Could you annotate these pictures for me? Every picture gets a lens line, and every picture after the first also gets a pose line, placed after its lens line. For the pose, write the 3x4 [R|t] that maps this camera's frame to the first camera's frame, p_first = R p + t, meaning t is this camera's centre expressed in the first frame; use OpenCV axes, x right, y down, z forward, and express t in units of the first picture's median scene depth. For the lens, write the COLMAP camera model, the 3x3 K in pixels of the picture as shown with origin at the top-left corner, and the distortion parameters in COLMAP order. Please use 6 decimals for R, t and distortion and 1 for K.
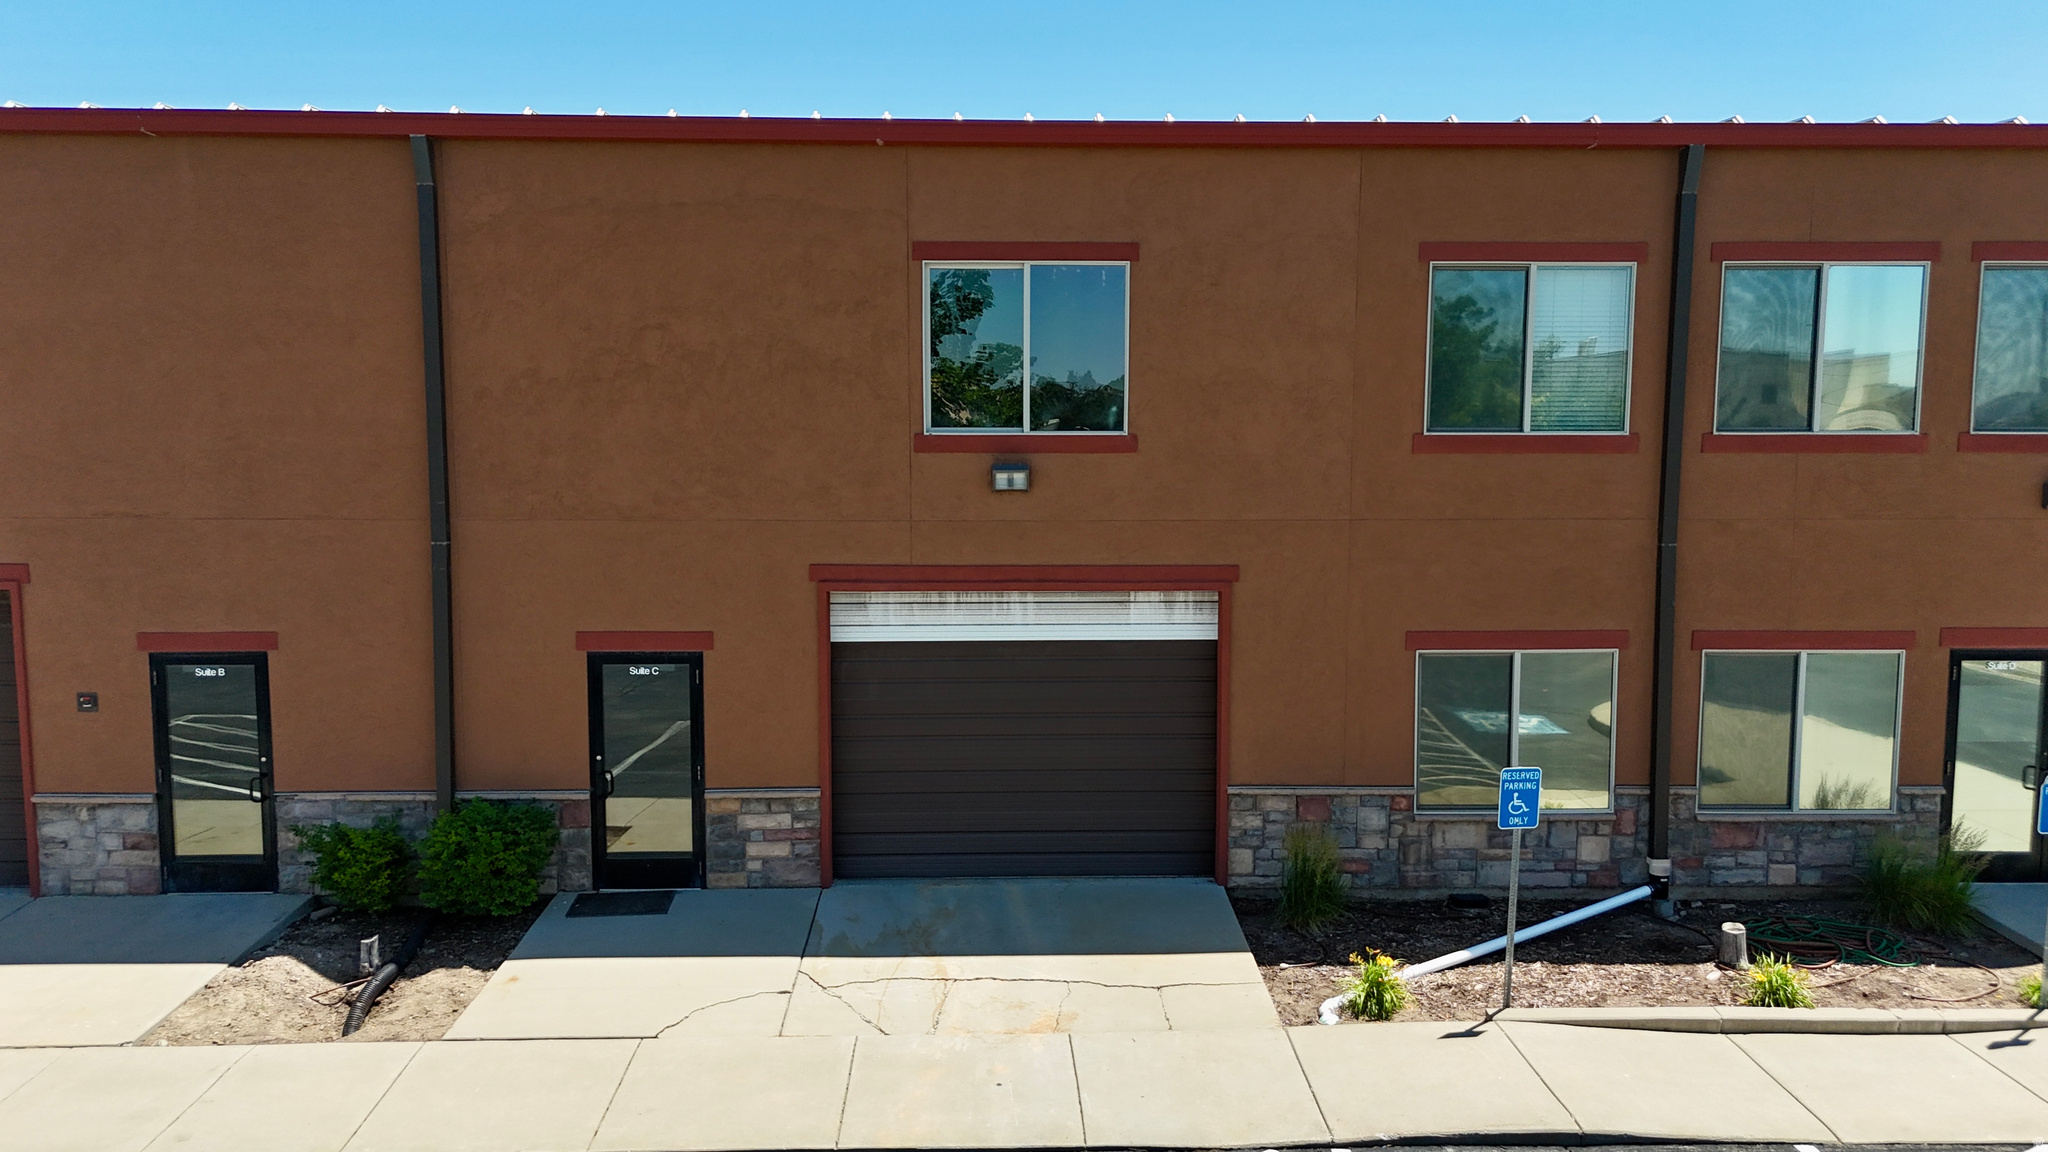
lens RADIAL K [[1511.0, 0, 1031.1], [0, 1511.0, 581.6], [0, 0, 1]] dist [0.074456, -0.074946]
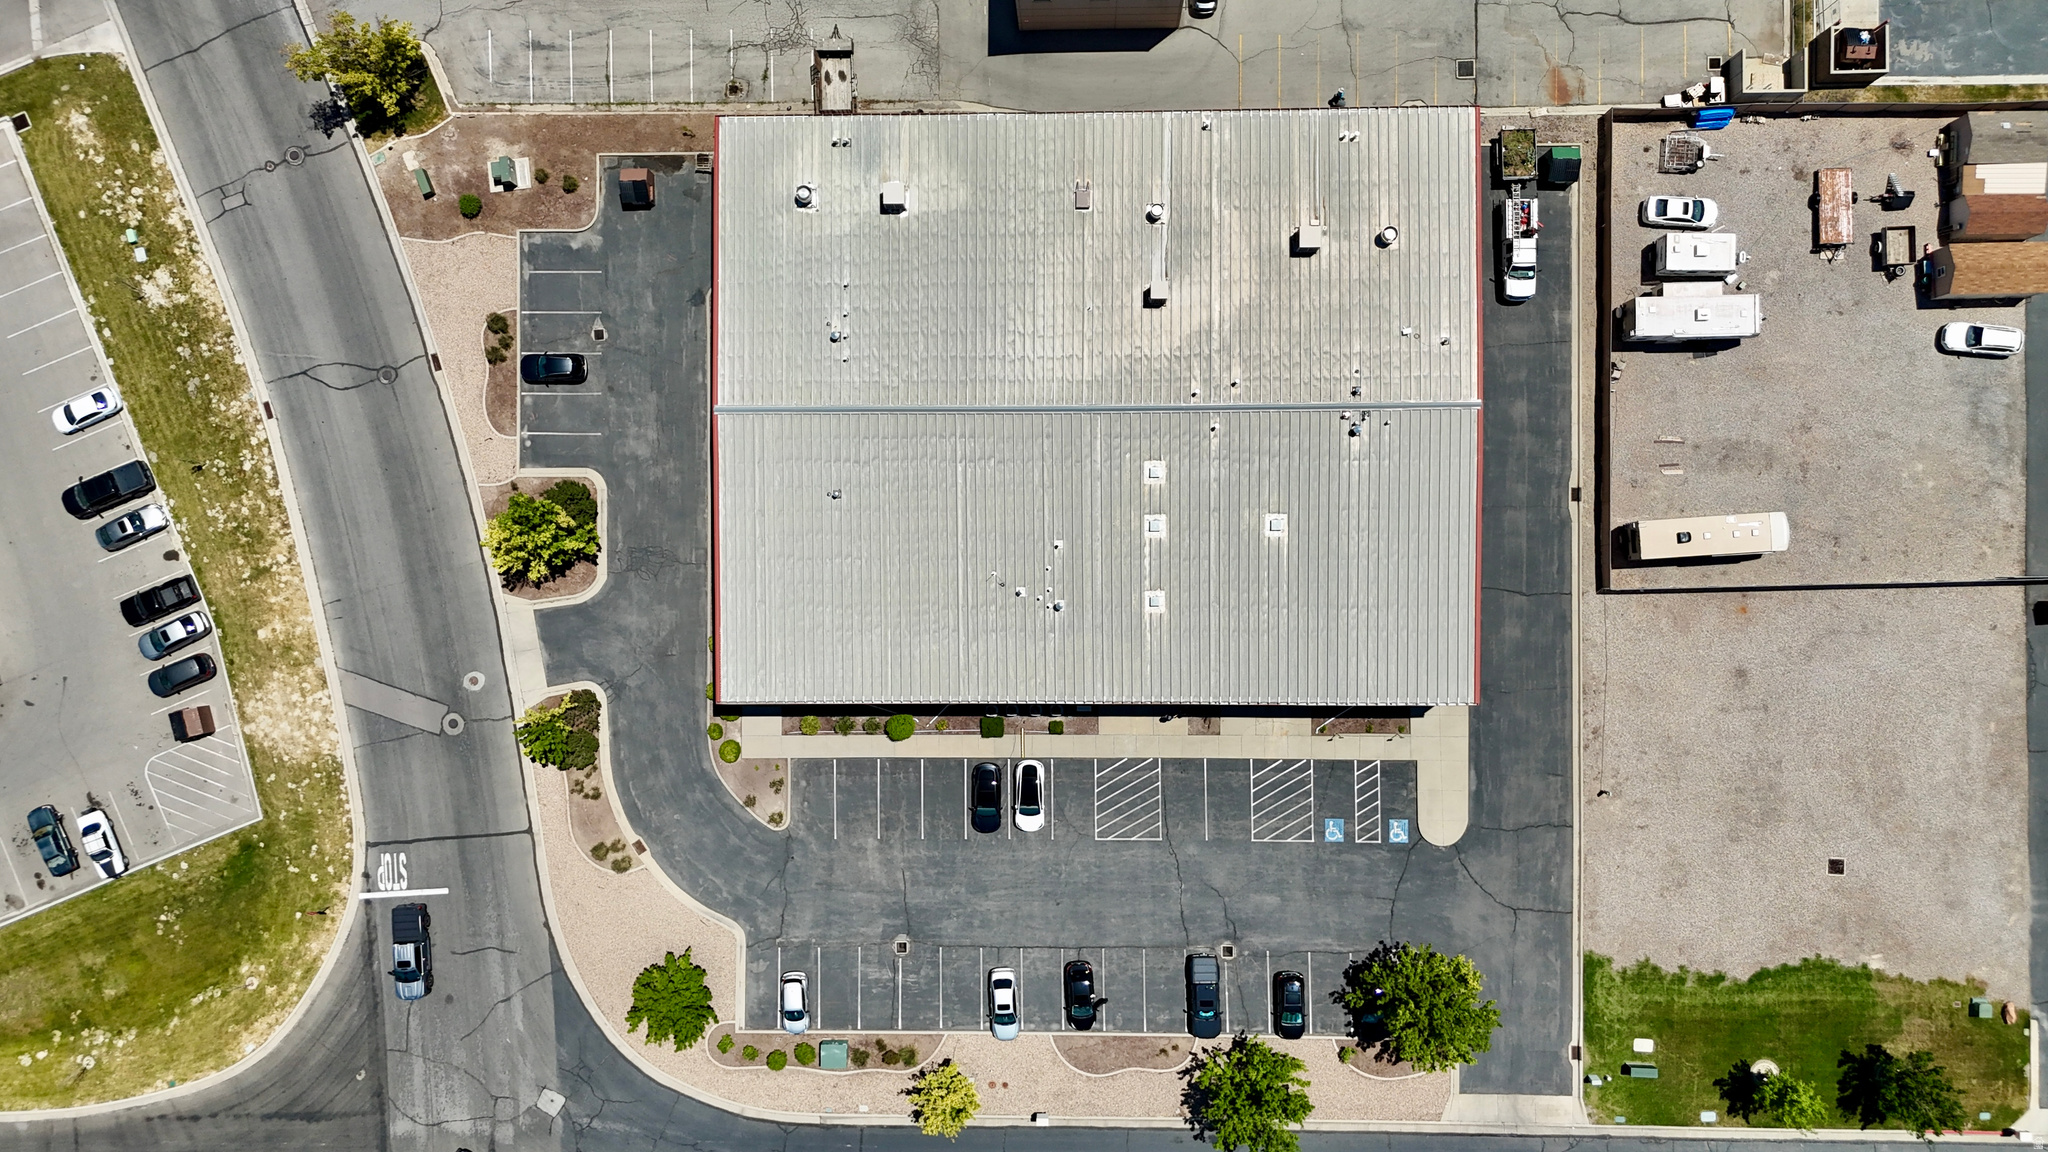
lens RADIAL K [[1511.0, 0, 1023.3], [0, 1511.0, 567.8], [0, 0, 1]] dist [0.074456, -0.074946]
pose [[0.998881, 0.023104, -0.041256, -1.002332], [0.038481, 0.109842, 0.993204, -7.389478], [0.027478, -0.993681, 0.108830, 0.786165]]
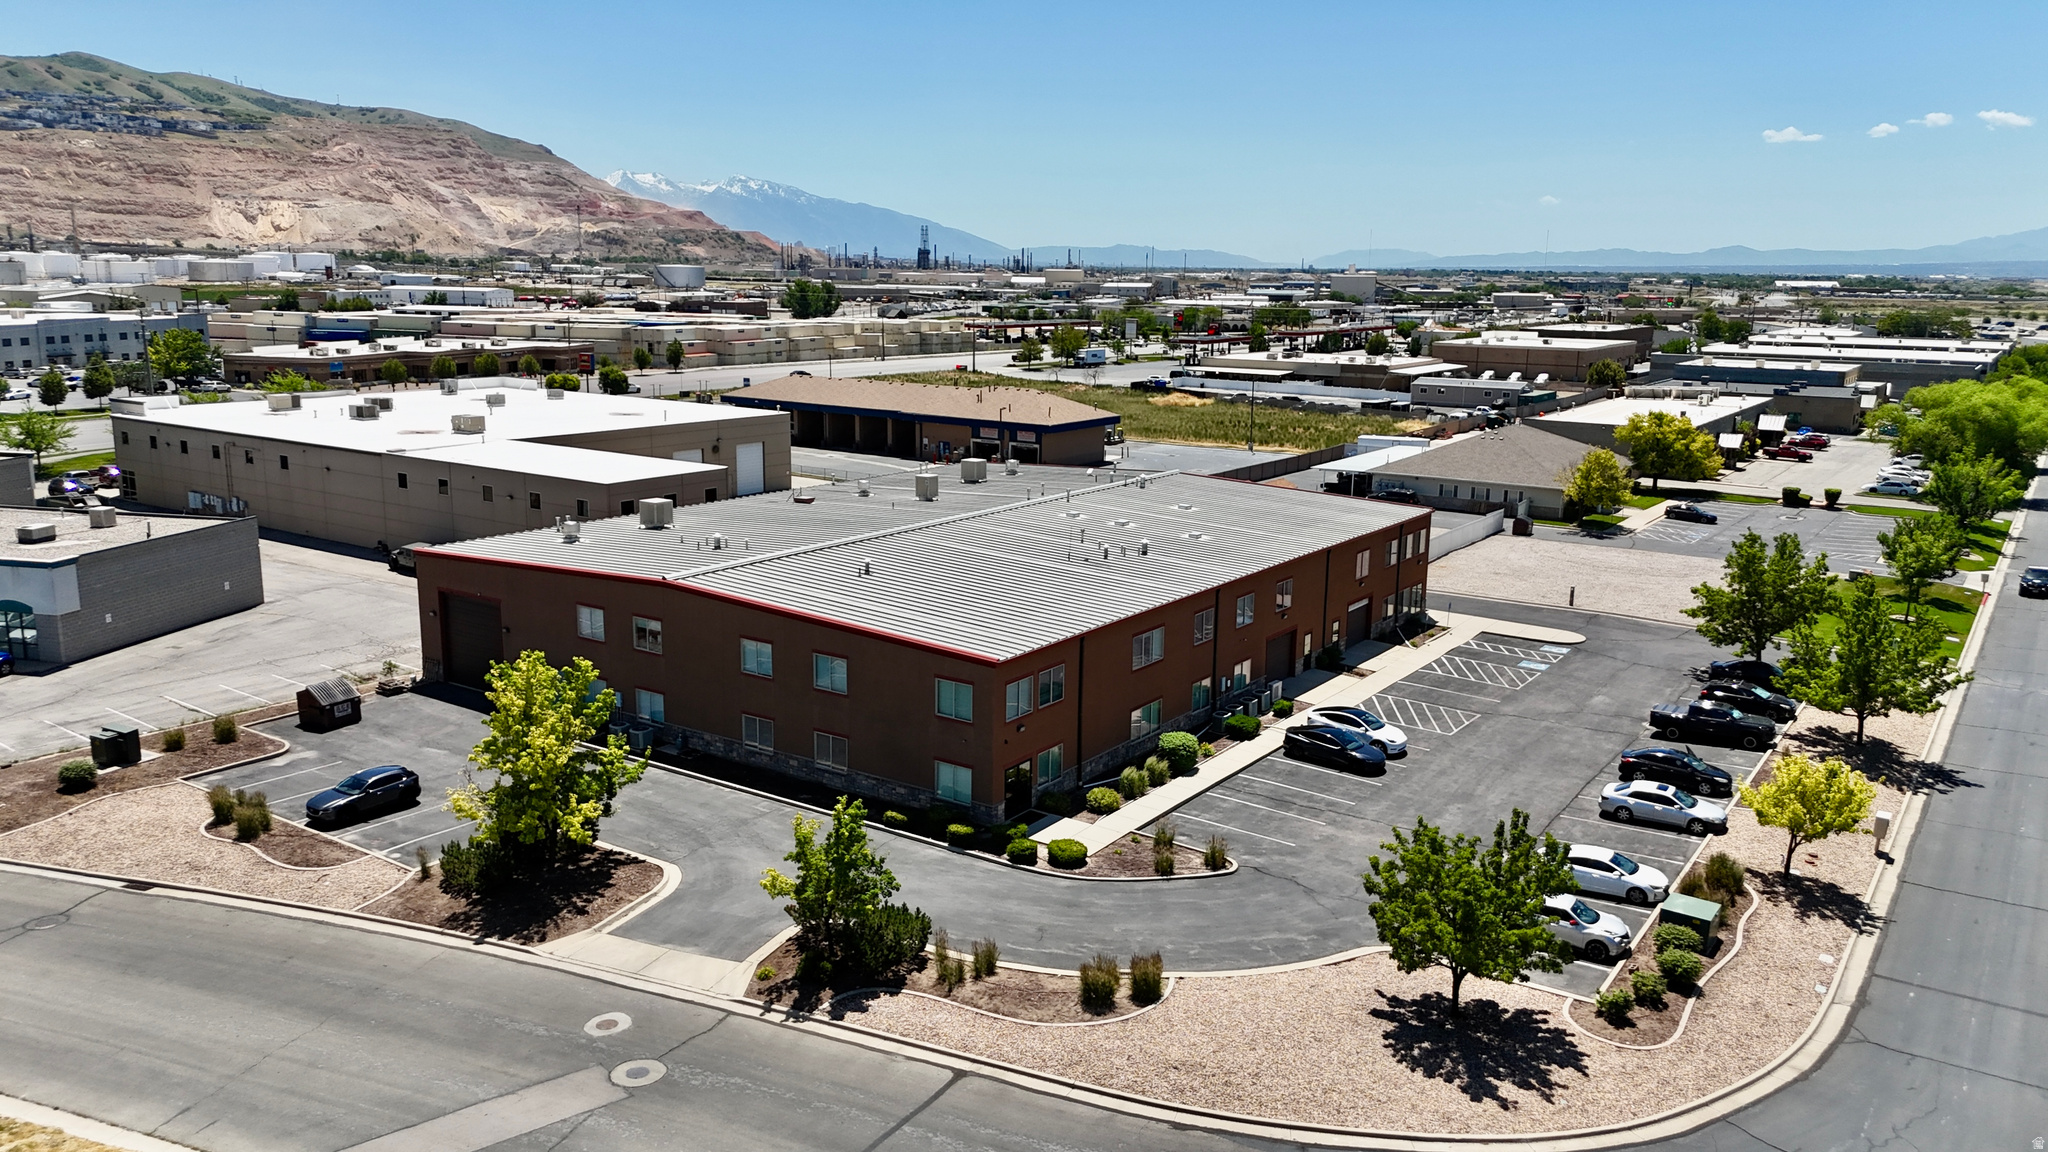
lens RADIAL K [[1511.0, 0, 1028.9], [0, 1511.0, 578.3], [0, 0, 1]] dist [0.074456, -0.074946]
pose [[0.587584, -0.157848, 0.793617, -6.054566], [0.070248, 0.987036, 0.144308, -1.140858], [-0.806108, -0.029043, 0.591056, -1.722445]]
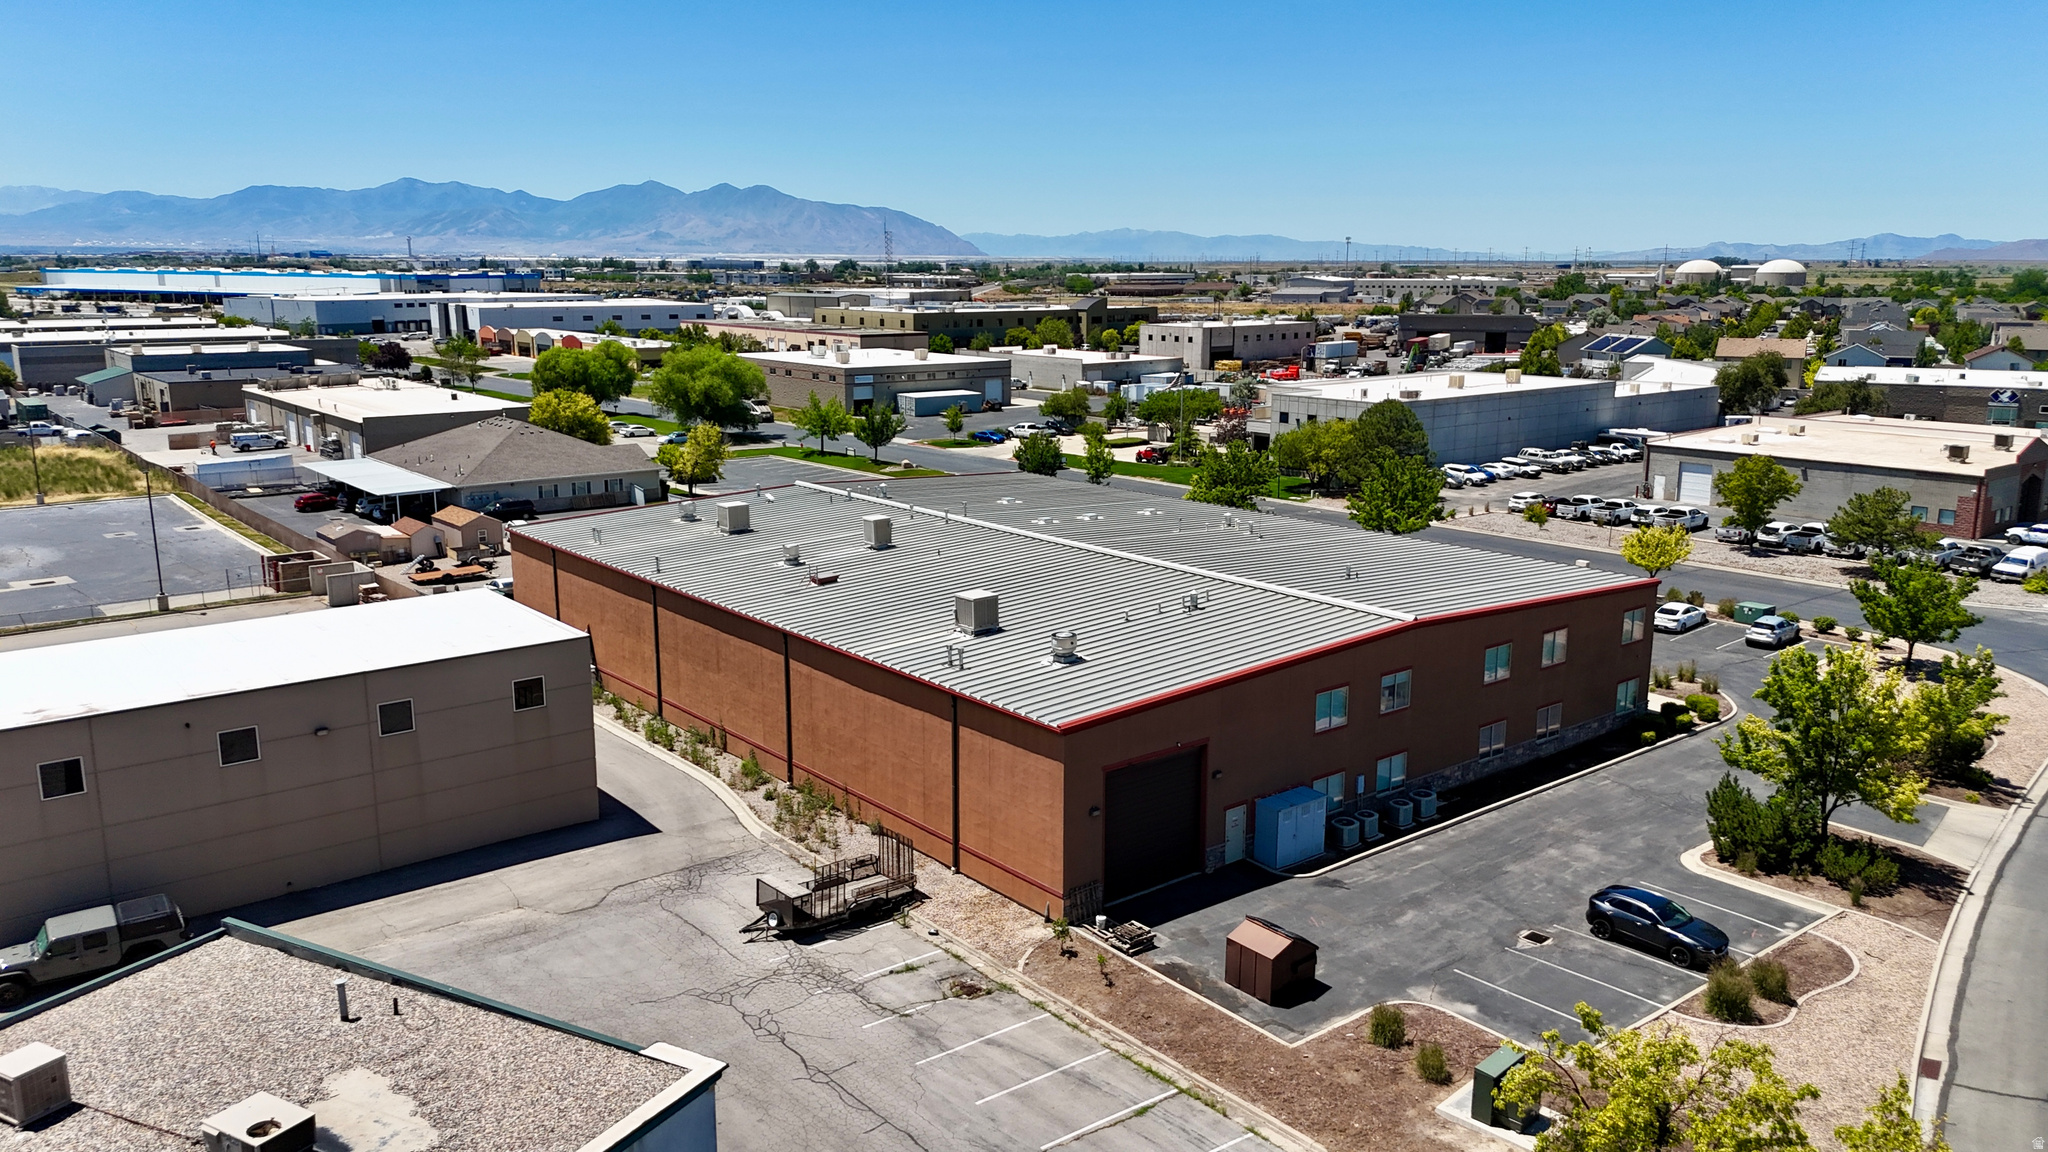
lens RADIAL K [[1511.0, 0, 1030.3], [0, 1511.0, 574.9], [0, 0, 1]] dist [0.074456, -0.074946]
pose [[-0.616224, -0.164971, 0.770099, -5.477170], [0.076241, 0.960727, 0.266815, -1.900809], [-0.783872, 0.223131, -0.579446, 5.698953]]
